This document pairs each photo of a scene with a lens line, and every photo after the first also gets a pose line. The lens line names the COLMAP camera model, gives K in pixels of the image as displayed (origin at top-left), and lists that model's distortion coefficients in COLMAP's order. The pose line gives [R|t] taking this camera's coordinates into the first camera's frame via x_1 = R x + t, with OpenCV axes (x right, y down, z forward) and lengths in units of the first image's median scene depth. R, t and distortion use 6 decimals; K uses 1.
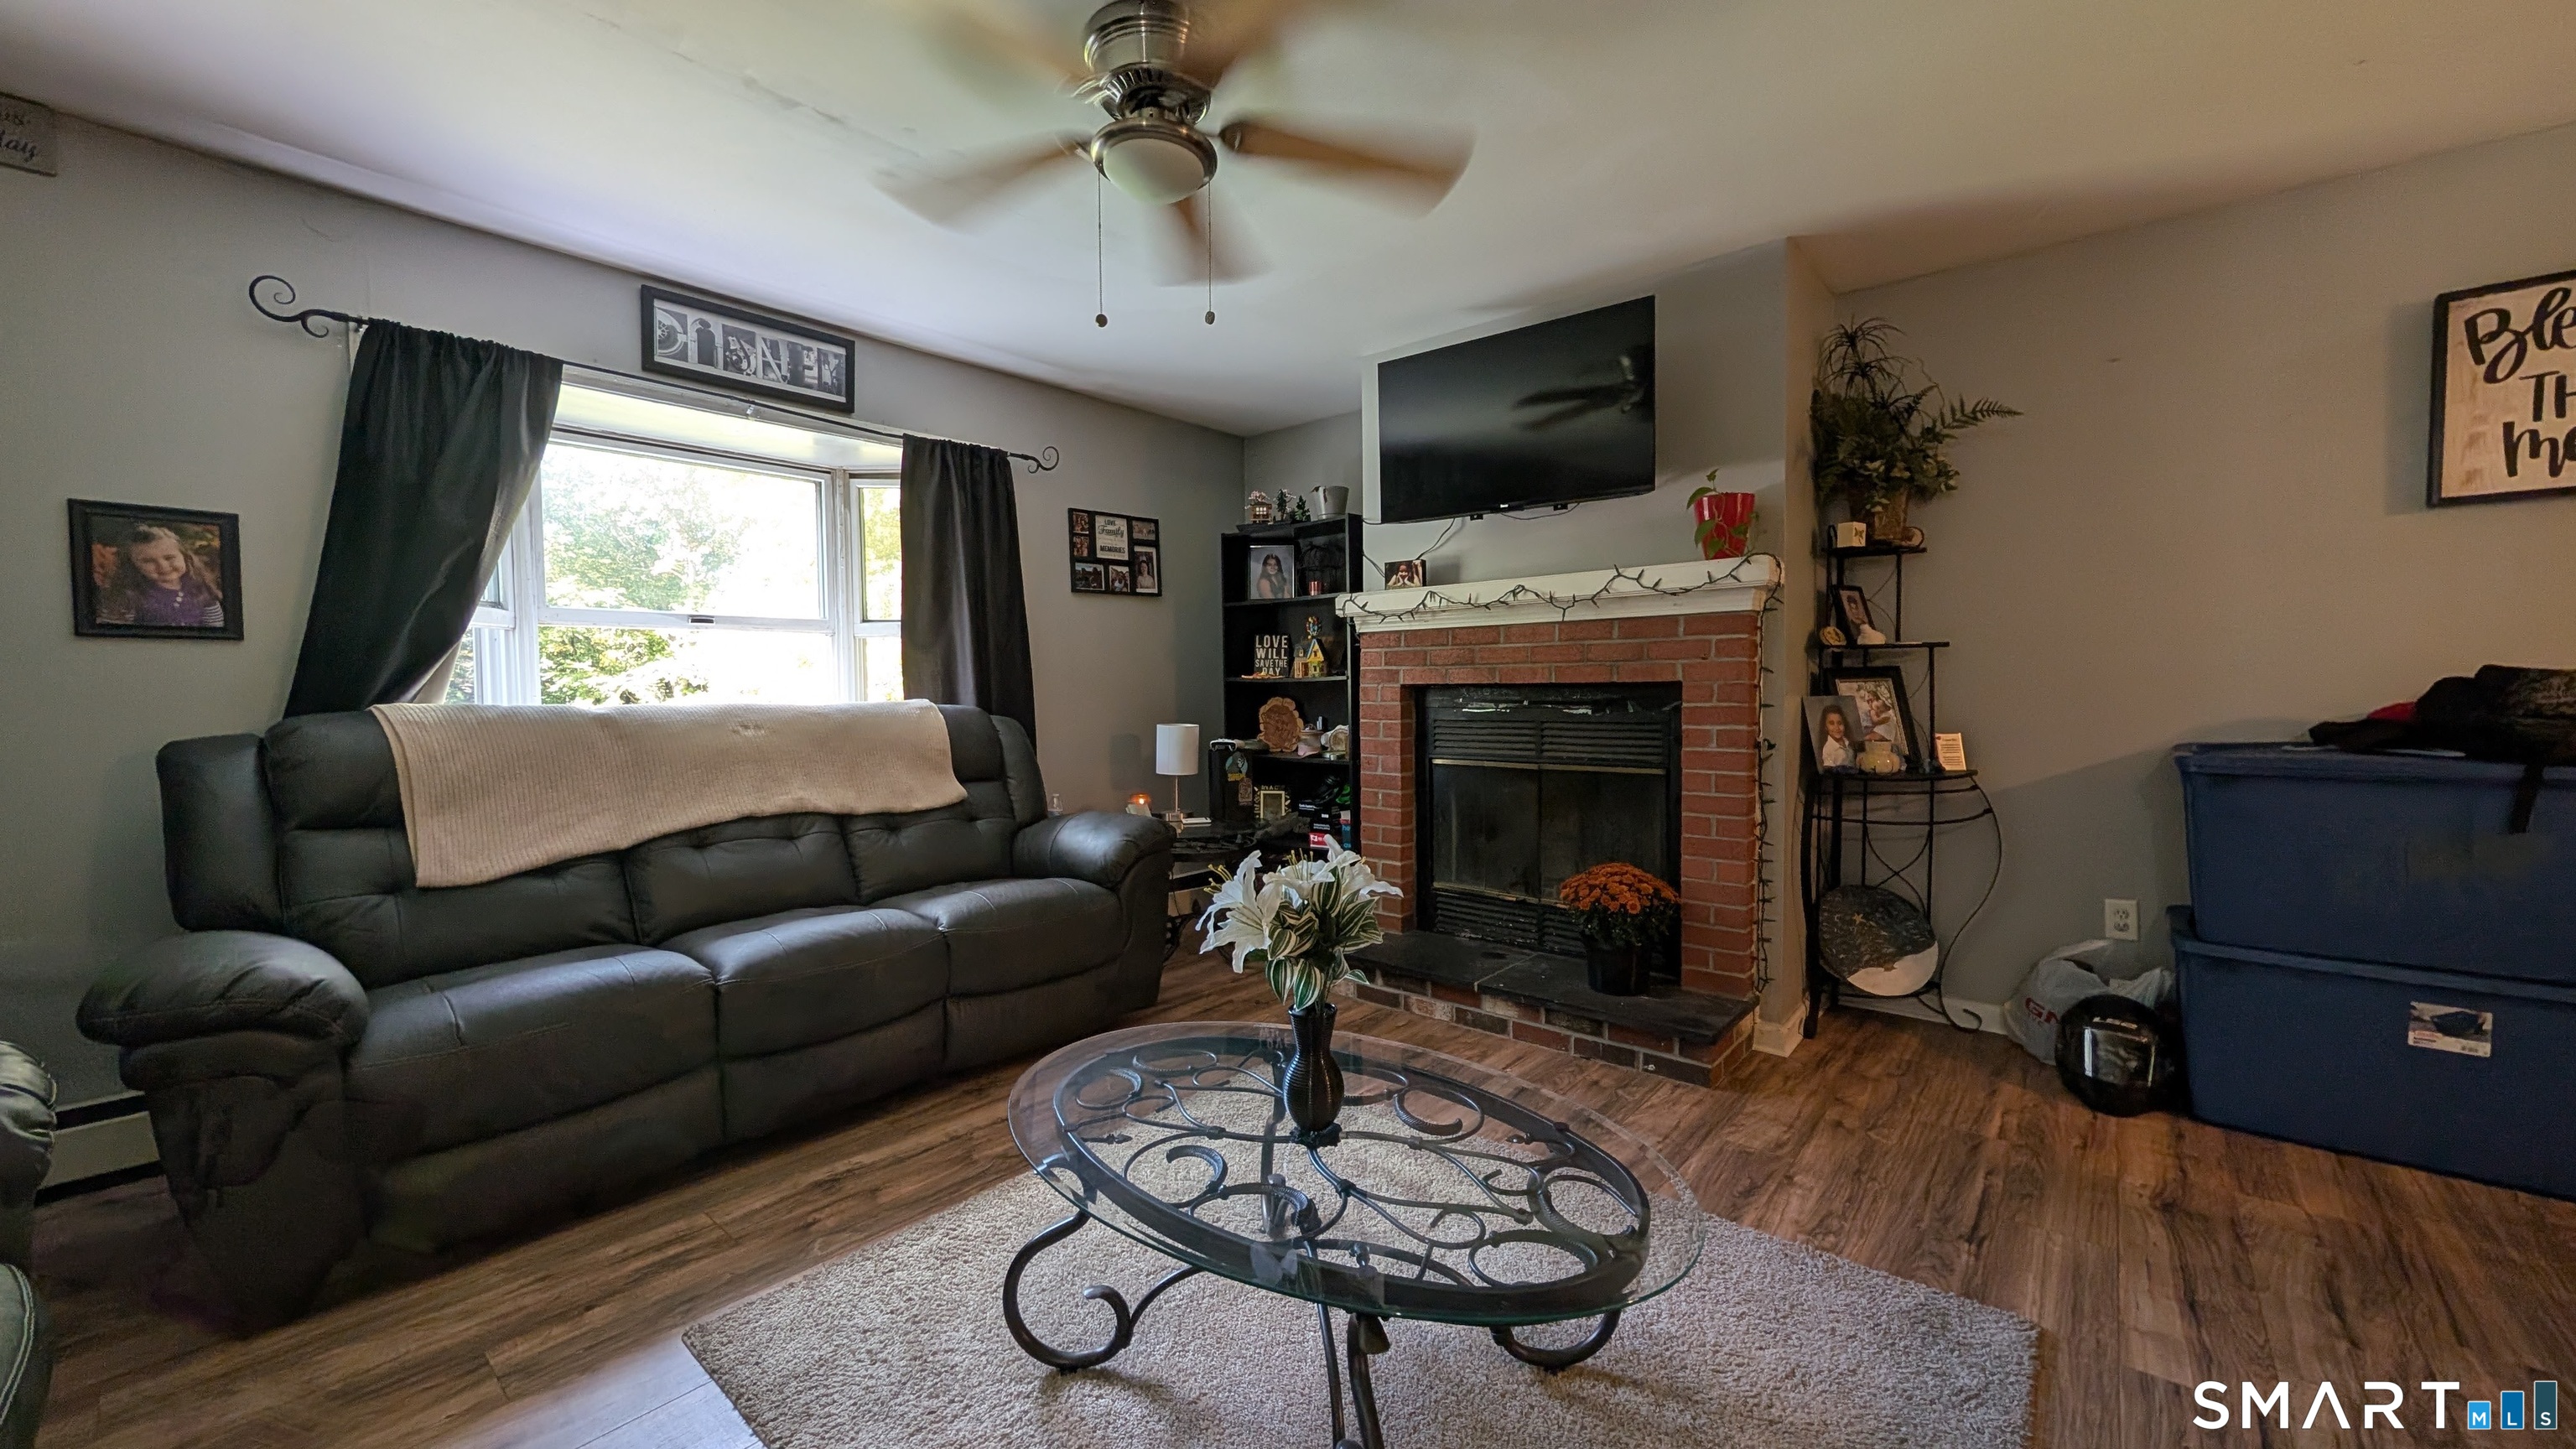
lens RADIAL K [[968.9, 0, 1290.8], [0, 968.9, 725.5], [0, 0, 1]] dist [0.000983, 0.000303]
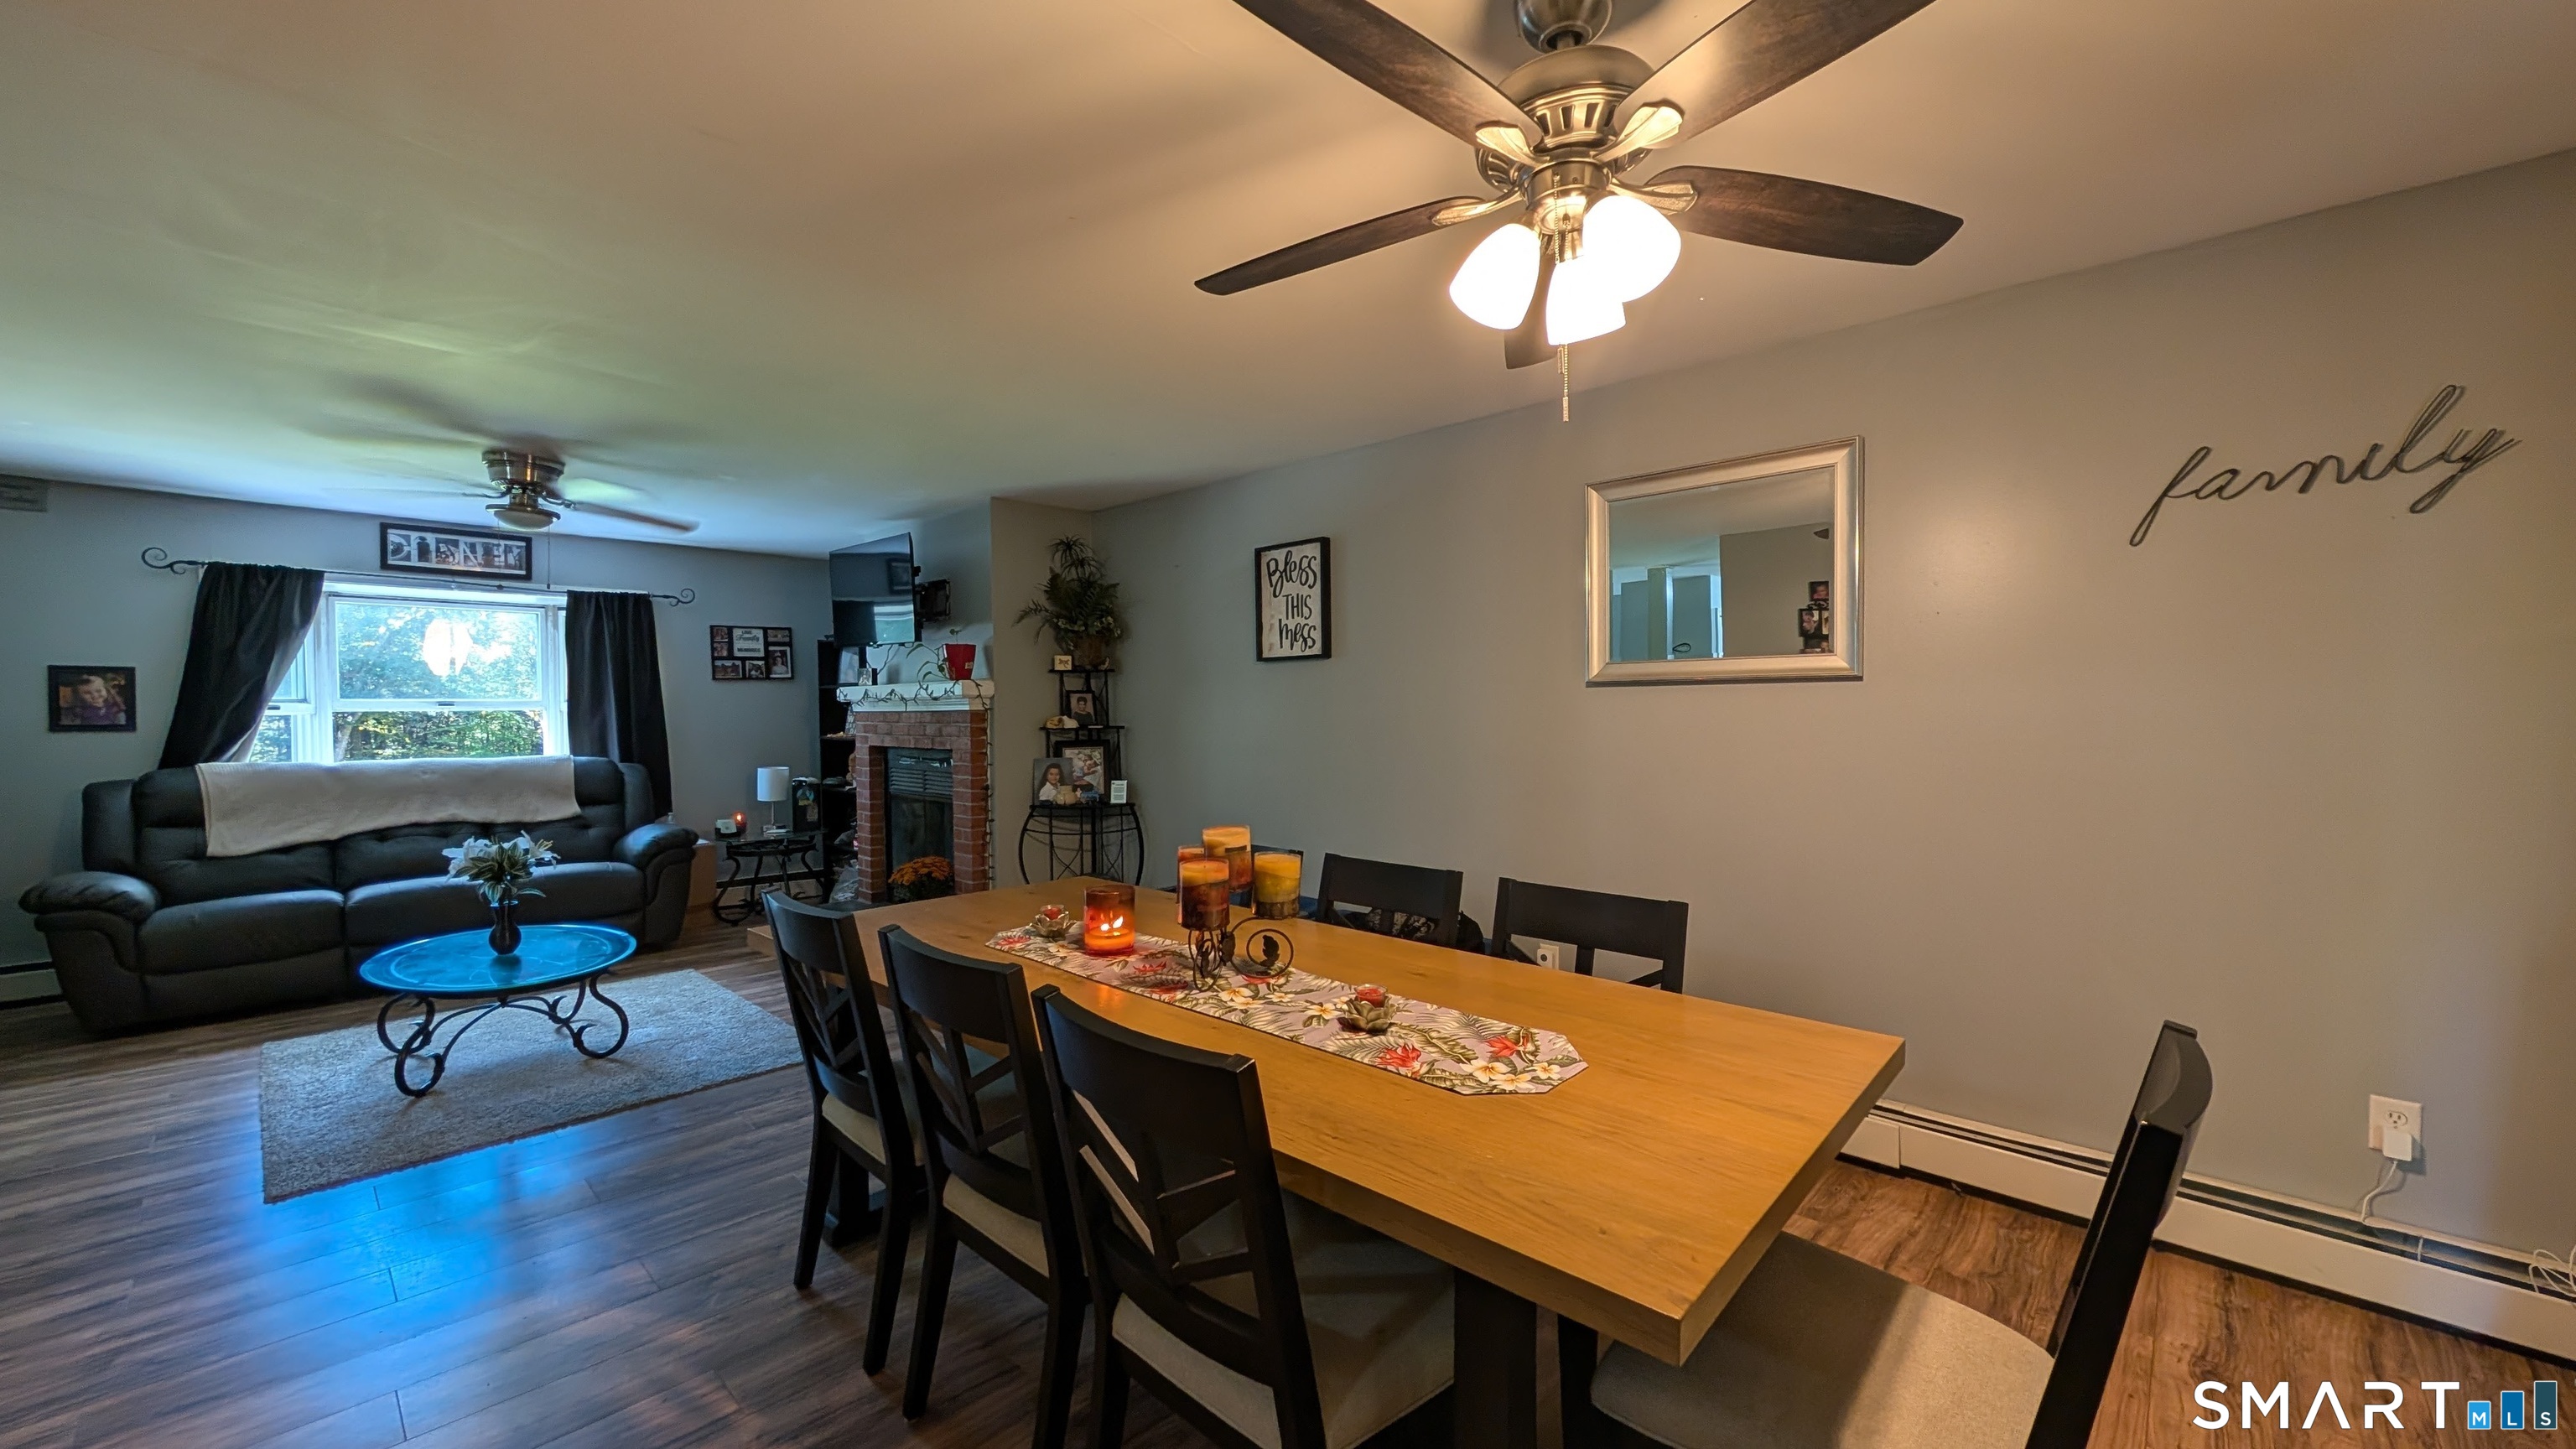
lens RADIAL K [[968.9, 0, 1292.0], [0, 968.9, 726.2], [0, 0, 1]] dist [0.000983, 0.000303]
pose [[0.998542, 0.004041, -0.053831, 1.174755], [-0.005119, 0.999789, -0.019902, -0.060066], [0.053739, 0.020149, 0.998352, -0.721543]]
